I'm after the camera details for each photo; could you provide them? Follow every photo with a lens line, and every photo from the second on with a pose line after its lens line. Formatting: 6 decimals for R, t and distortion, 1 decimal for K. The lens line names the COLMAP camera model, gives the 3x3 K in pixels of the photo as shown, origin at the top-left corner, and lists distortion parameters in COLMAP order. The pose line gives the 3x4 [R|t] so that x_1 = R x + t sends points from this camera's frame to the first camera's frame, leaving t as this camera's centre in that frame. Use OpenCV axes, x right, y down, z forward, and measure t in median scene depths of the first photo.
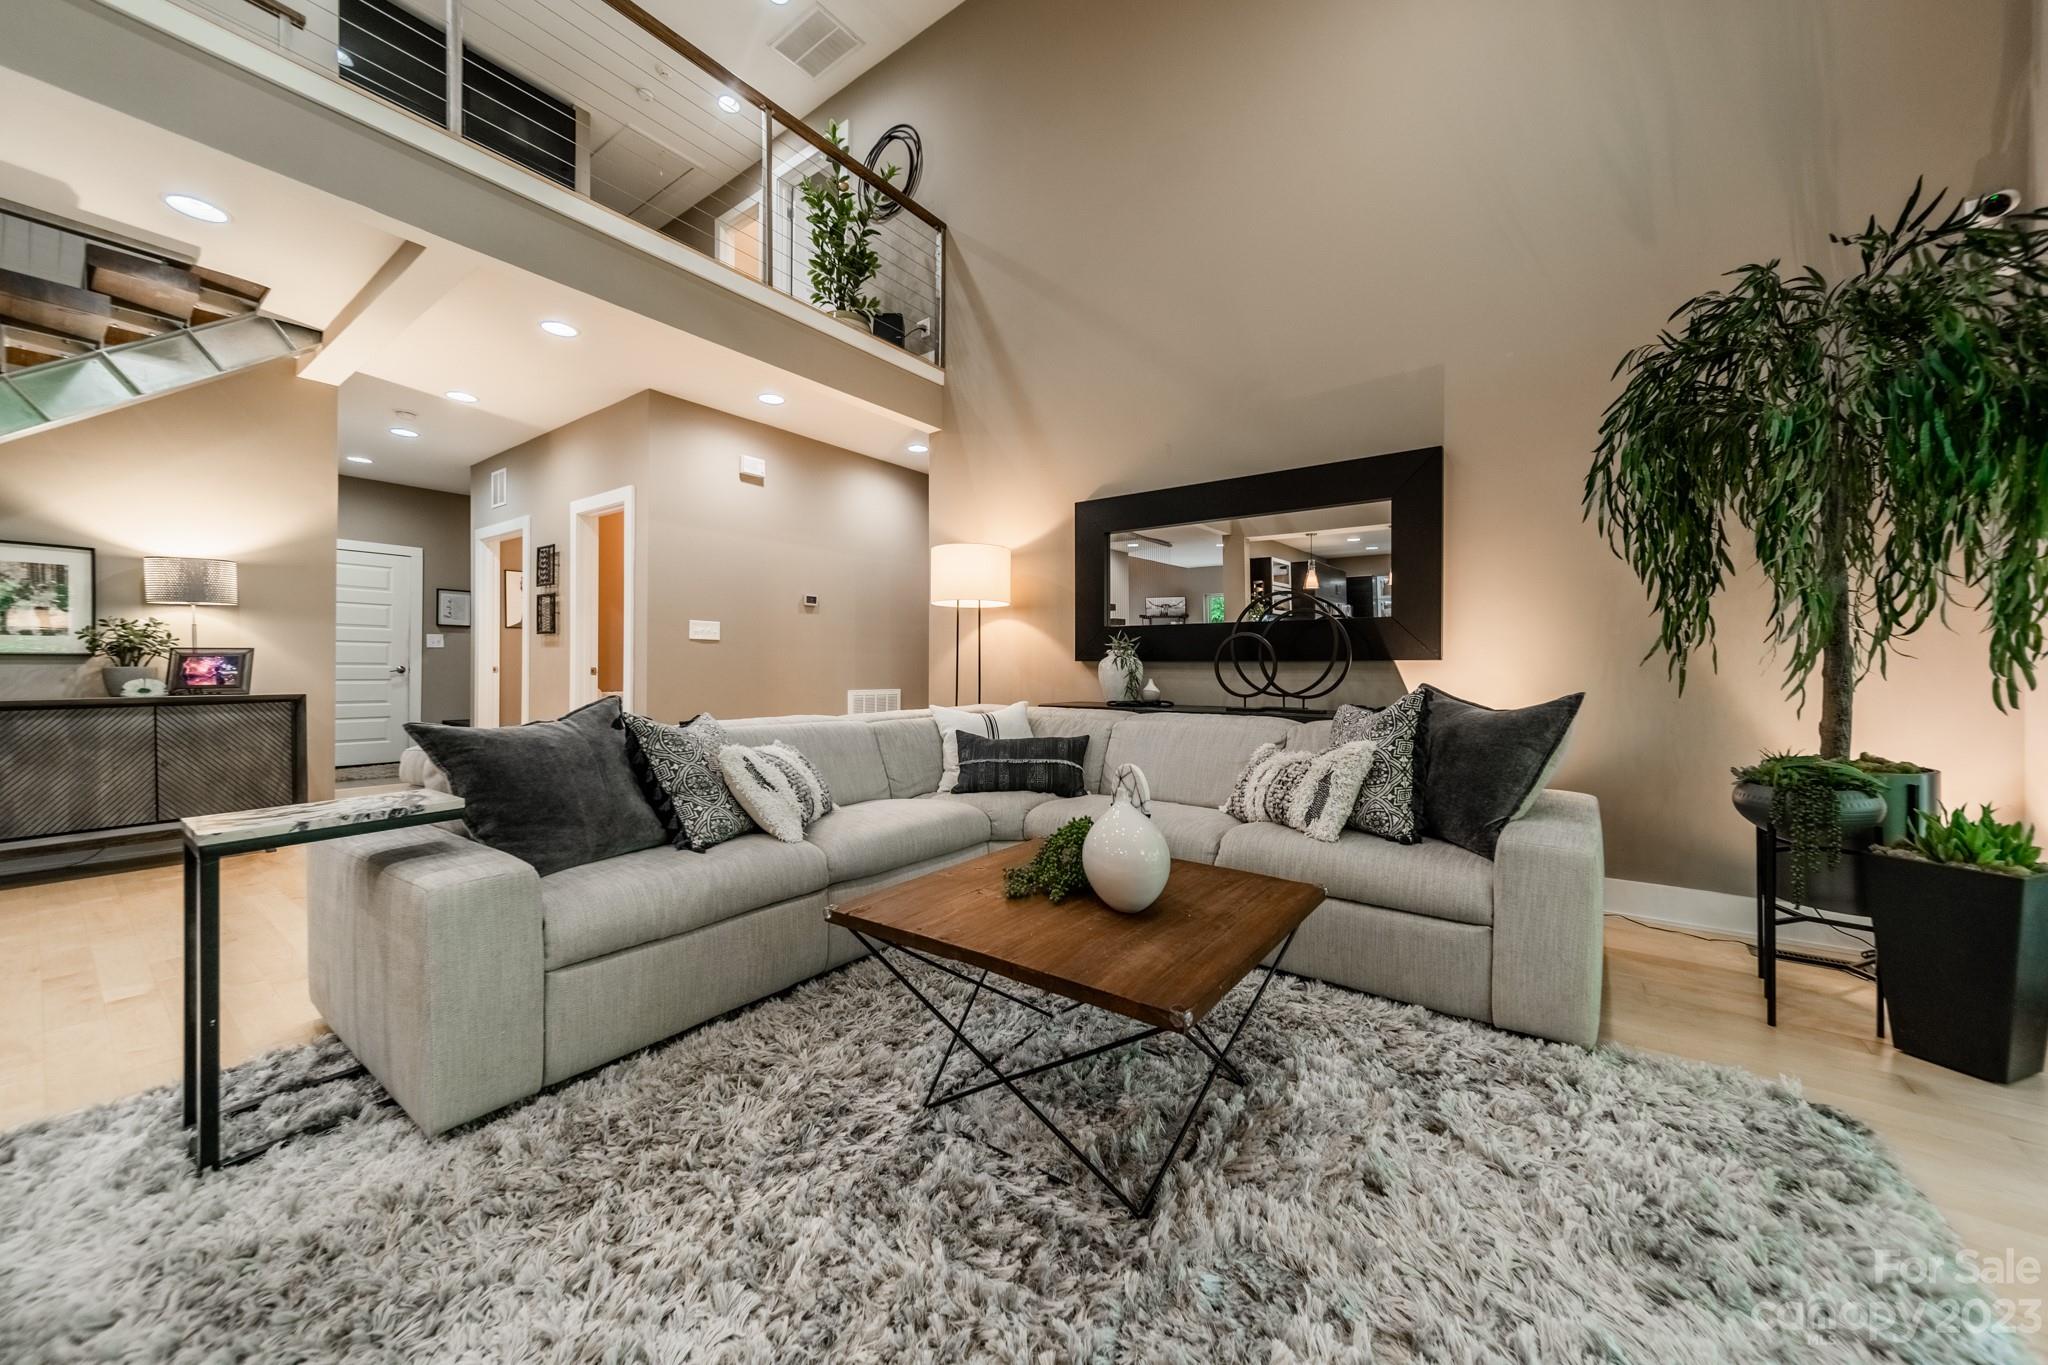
lens RADIAL K [[732.5, 0, 1028.1], [0, 732.5, 668.1], [0, 0, 1]] dist [0.004461, -0.000142]
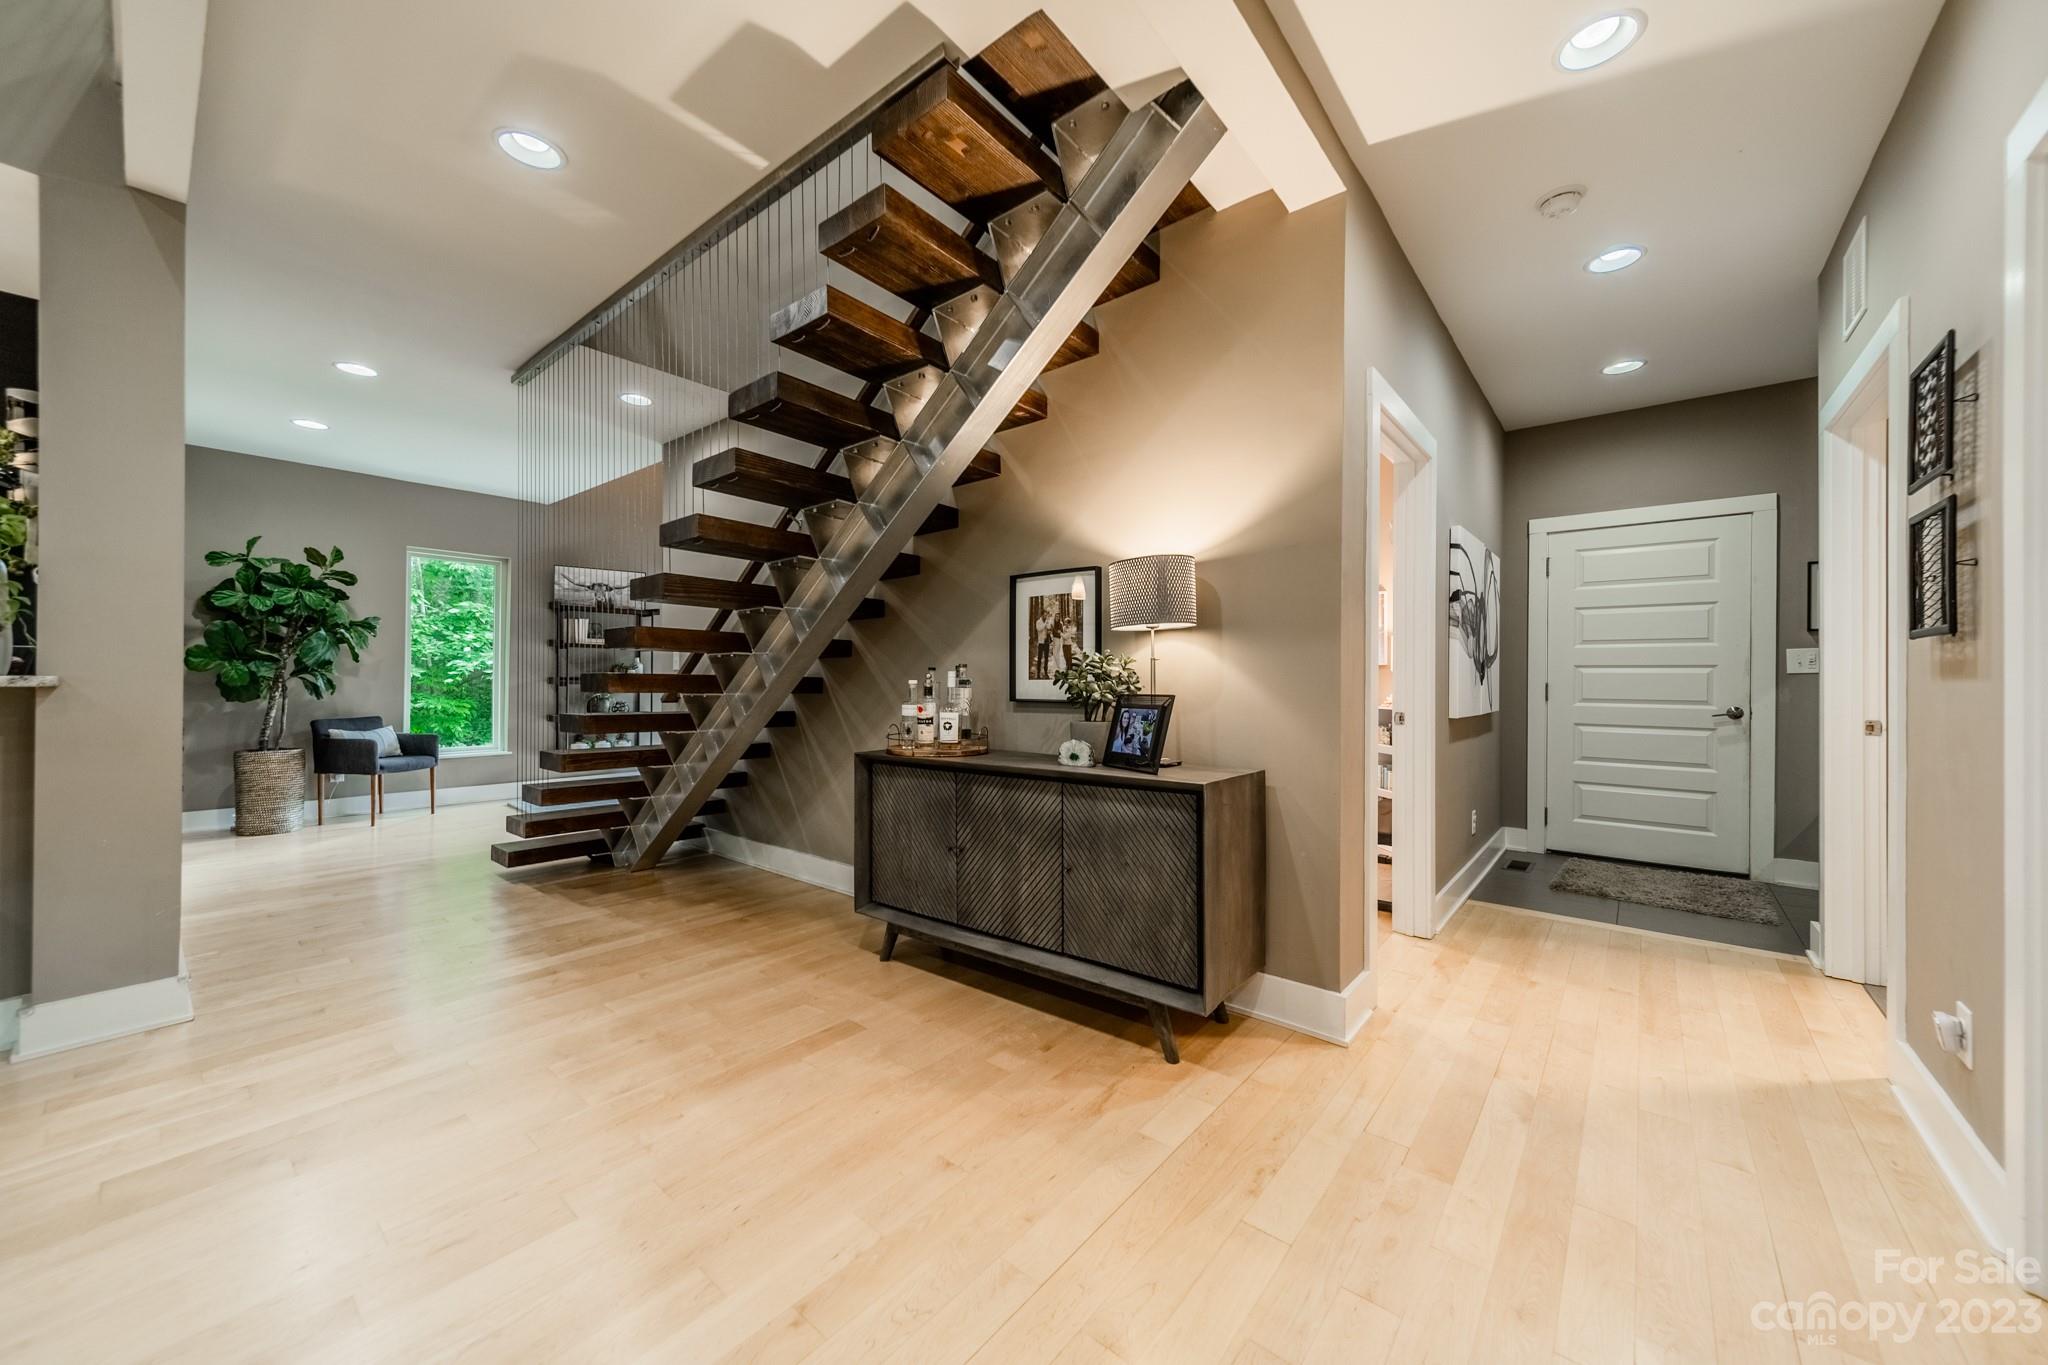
lens RADIAL K [[732.5, 0, 1025.5], [0, 732.5, 685.7], [0, 0, 1]] dist [0.004461, -0.000142]
pose [[-0.062897, 0.000075, -0.998020, -0.461800], [-0.003012, 0.999995, 0.000265, -0.034466], [0.998015, 0.003023, -0.062896, 0.921057]]
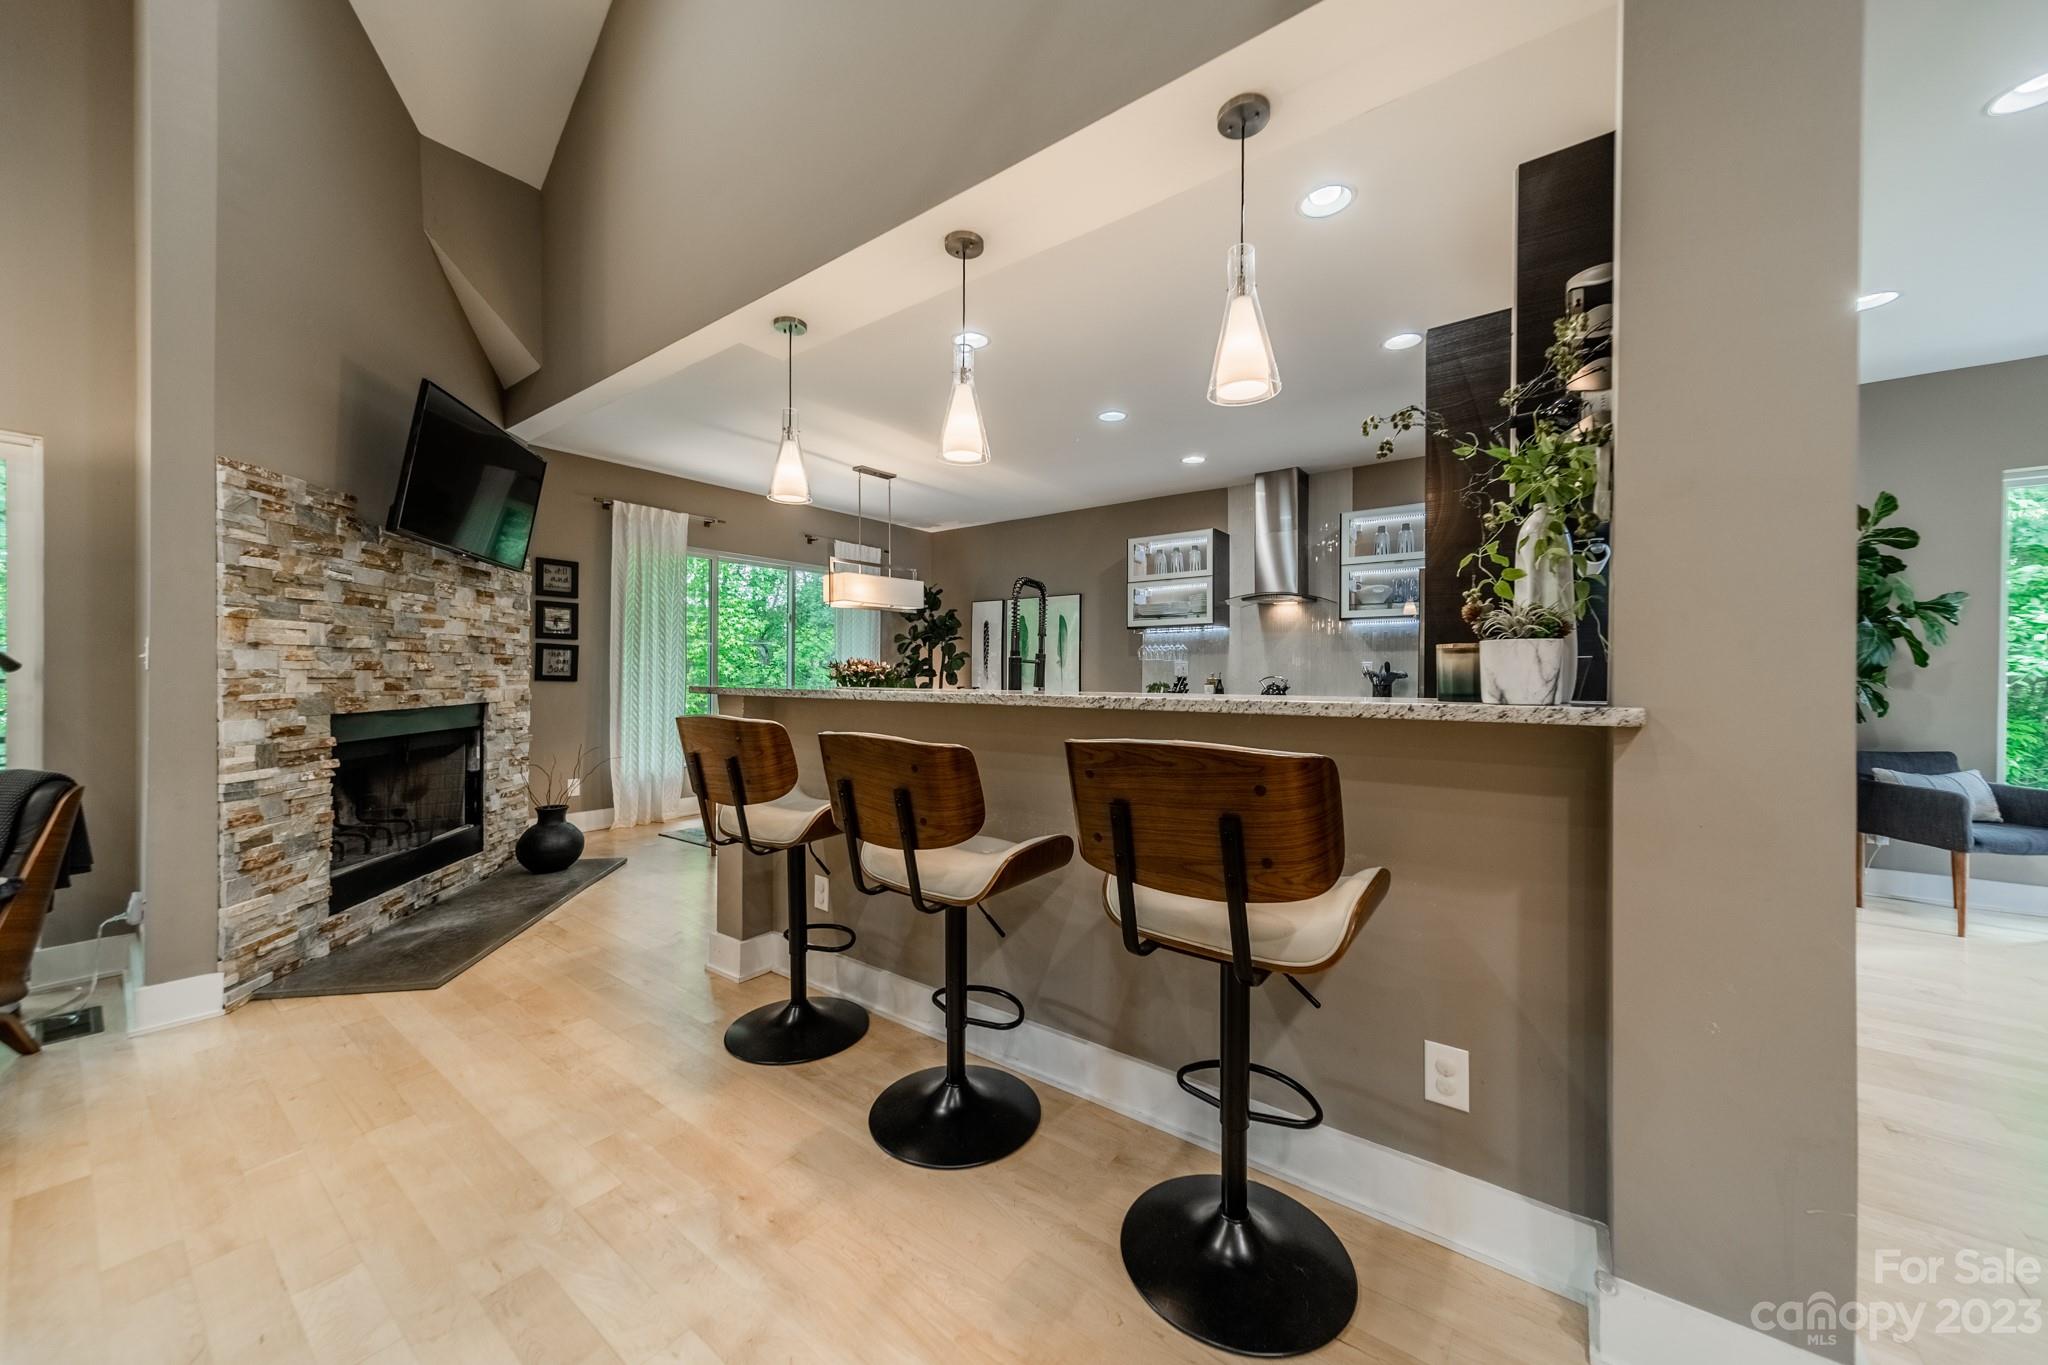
lens RADIAL K [[732.5, 0, 1040.1], [0, 732.5, 673.7], [0, 0, 1]] dist [0.004461, -0.000142]
pose [[-0.999922, -0.008385, 0.009277, -0.717772], [-0.008437, 0.999949, -0.005575, -0.051898], [-0.009229, -0.005653, -0.999941, 0.465824]]
